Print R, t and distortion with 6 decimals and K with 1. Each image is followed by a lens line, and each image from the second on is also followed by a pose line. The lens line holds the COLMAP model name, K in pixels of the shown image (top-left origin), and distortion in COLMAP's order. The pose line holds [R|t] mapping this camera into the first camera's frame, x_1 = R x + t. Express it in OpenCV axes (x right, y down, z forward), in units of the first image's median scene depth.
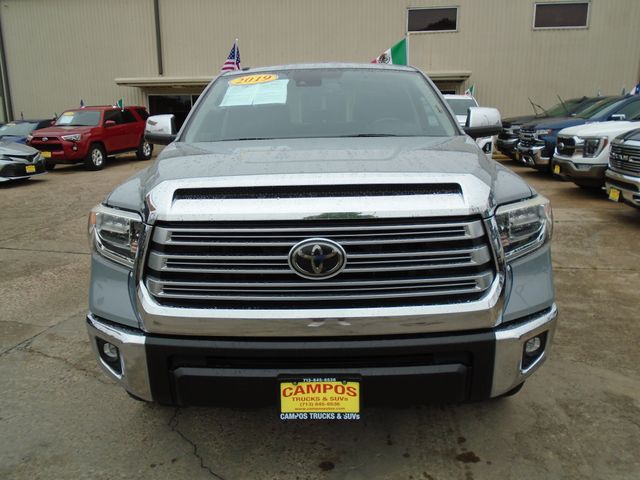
lens RADIAL K [[490.2, 0, 319.1], [0, 490.2, 236.9], [0, 0, 1]] dist [-0.022537, 0.010406]
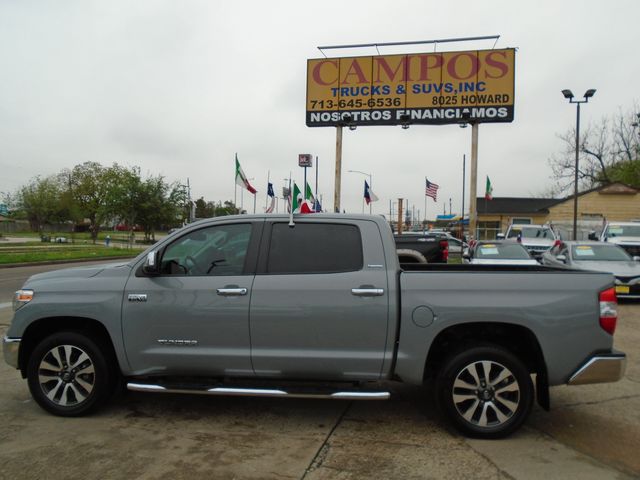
lens RADIAL K [[490.2, 0, 316.0], [0, 490.2, 239.3], [0, 0, 1]] dist [-0.022537, 0.010406]
pose [[-0.084261, 0.018752, -0.996267, 2.427408], [-0.237329, 0.970672, 0.038343, -0.681459], [0.967768, 0.239674, -0.077340, 2.291252]]
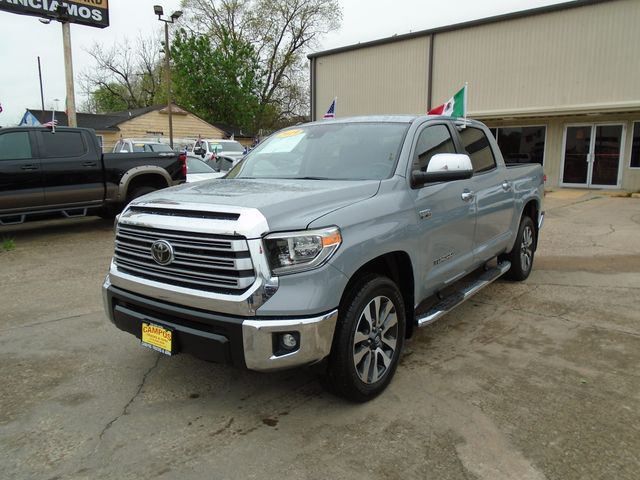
lens RADIAL K [[490.2, 0, 319.9], [0, 490.2, 241.4], [0, 0, 1]] dist [-0.022537, 0.010406]
pose [[0.812770, 0.103003, -0.573407, 1.123077], [-0.132384, 0.991152, -0.009603, -0.038343], [0.567344, 0.083715, 0.819214, -0.050909]]
